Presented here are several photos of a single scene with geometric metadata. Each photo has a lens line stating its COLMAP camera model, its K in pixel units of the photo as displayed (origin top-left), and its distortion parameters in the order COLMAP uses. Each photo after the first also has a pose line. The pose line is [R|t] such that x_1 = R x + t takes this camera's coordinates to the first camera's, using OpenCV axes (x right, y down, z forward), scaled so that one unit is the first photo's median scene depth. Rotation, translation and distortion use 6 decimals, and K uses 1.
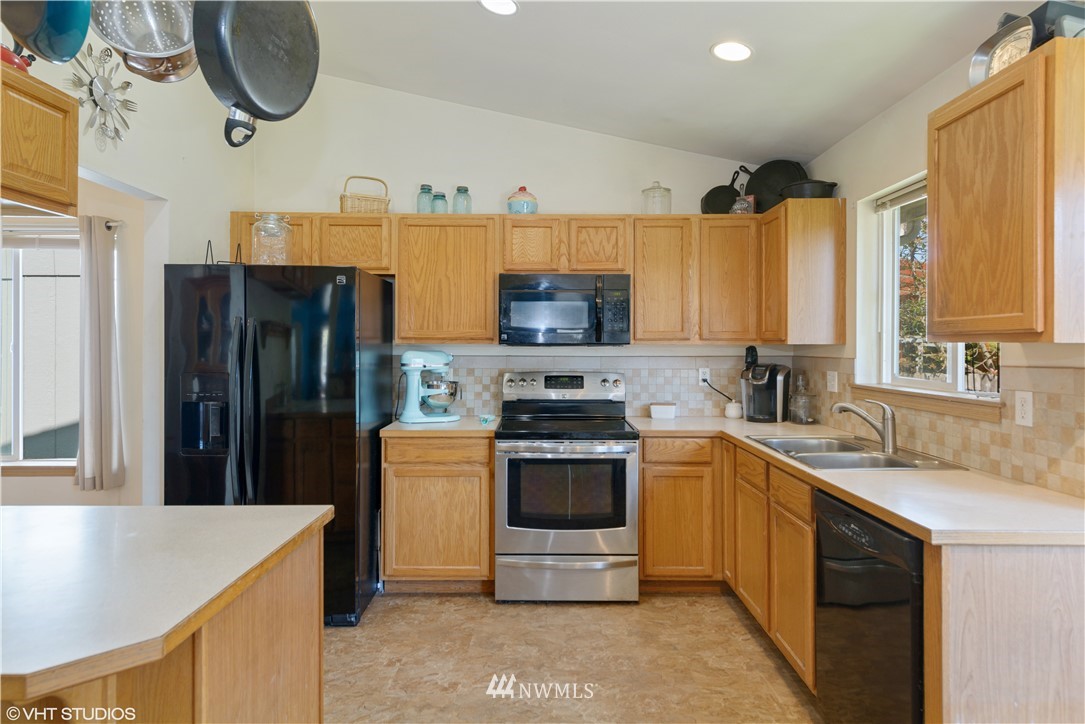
lens RADIAL K [[630.9, 0, 540.6], [0, 630.9, 346.1], [0, 0, 1]] dist [0.025870, -0.020679]
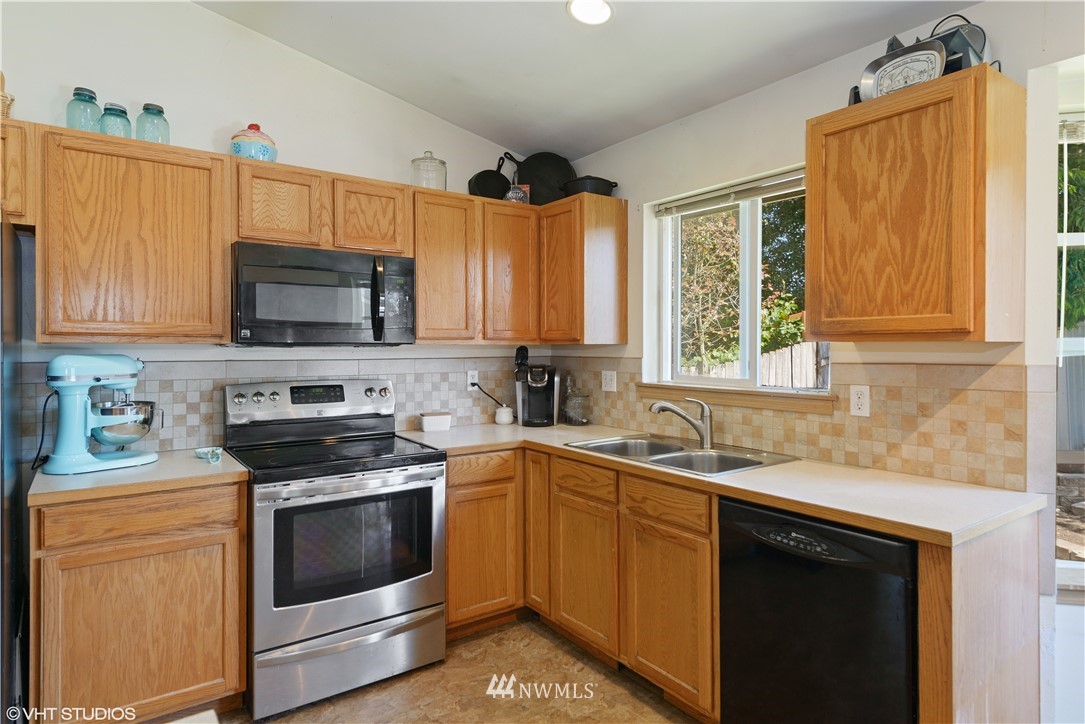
lens RADIAL K [[618.1, 0, 543.4], [0, 618.1, 350.1], [0, 0, 1]] dist [0.026167, -0.020593]
pose [[0.809257, -0.005702, 0.587426, -0.206431], [0.002653, 0.999978, 0.006053, 0.000563], [-0.587448, -0.003340, 0.809255, 0.272441]]
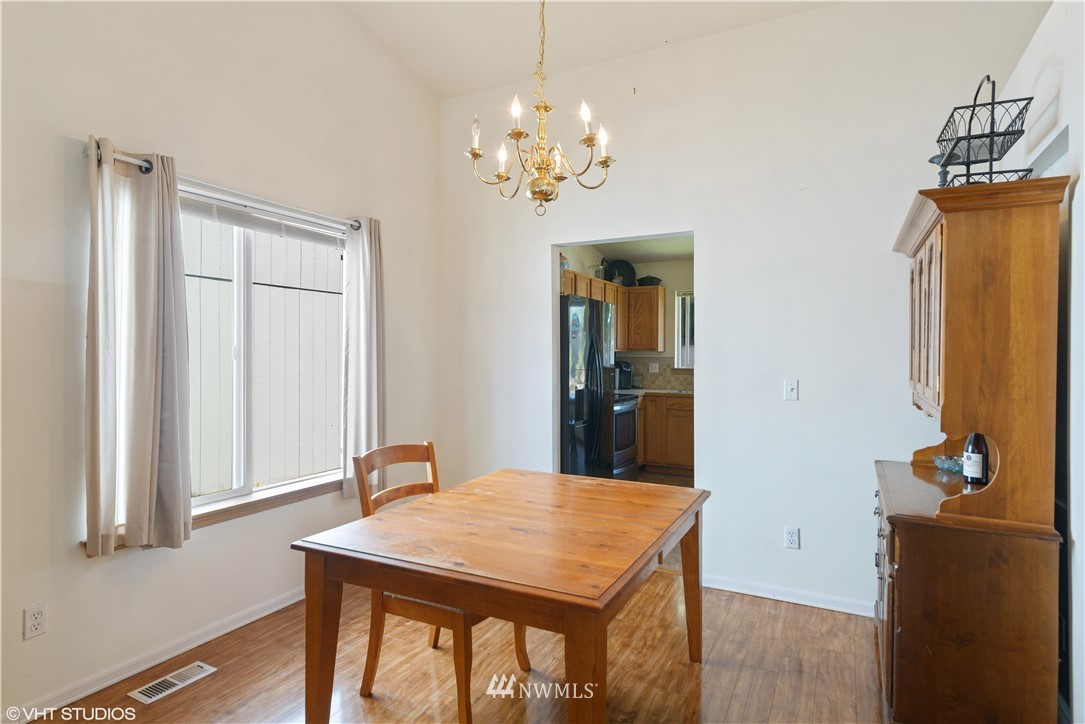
lens RADIAL K [[609.6, 0, 542.5], [0, 609.6, 362.0], [0, 0, 1]] dist [0.000104, -0.000002]
pose [[0.442185, -0.012296, 0.896840, -1.674049], [-0.001925, 0.999891, 0.014658, 0.004239], [-0.896922, -0.008208, 0.442113, 0.412391]]
